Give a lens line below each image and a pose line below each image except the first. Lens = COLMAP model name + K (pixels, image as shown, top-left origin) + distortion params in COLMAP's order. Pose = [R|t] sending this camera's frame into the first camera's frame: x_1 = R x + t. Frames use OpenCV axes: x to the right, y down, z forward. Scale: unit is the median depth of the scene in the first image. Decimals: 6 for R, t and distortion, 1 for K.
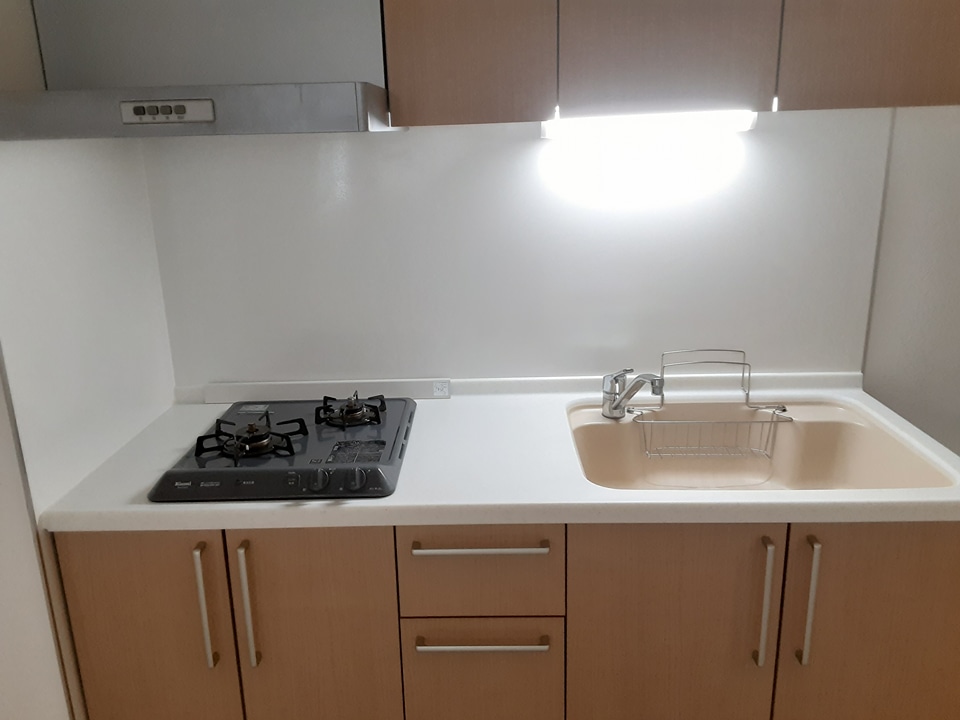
lens RADIAL K [[744.0, 0, 447.9], [0, 744.0, 311.5], [0, 0, 1]] dist [0.122524, -0.225916]
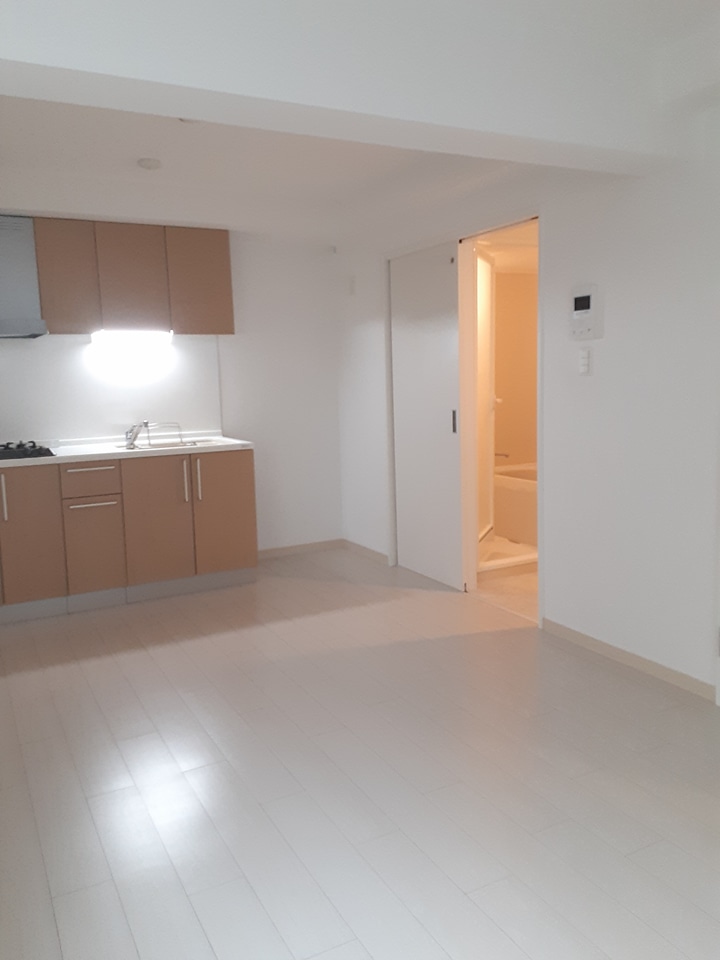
lens RADIAL K [[770.6, 0, 358.1], [0, 770.6, 467.6], [0, 0, 1]] dist [0.123862, -0.151550]
pose [[0.860488, -0.050871, 0.506924, -0.518113], [0.114540, 0.988847, -0.095195, 0.610849], [-0.496428, 0.139977, 0.856718, -1.853816]]
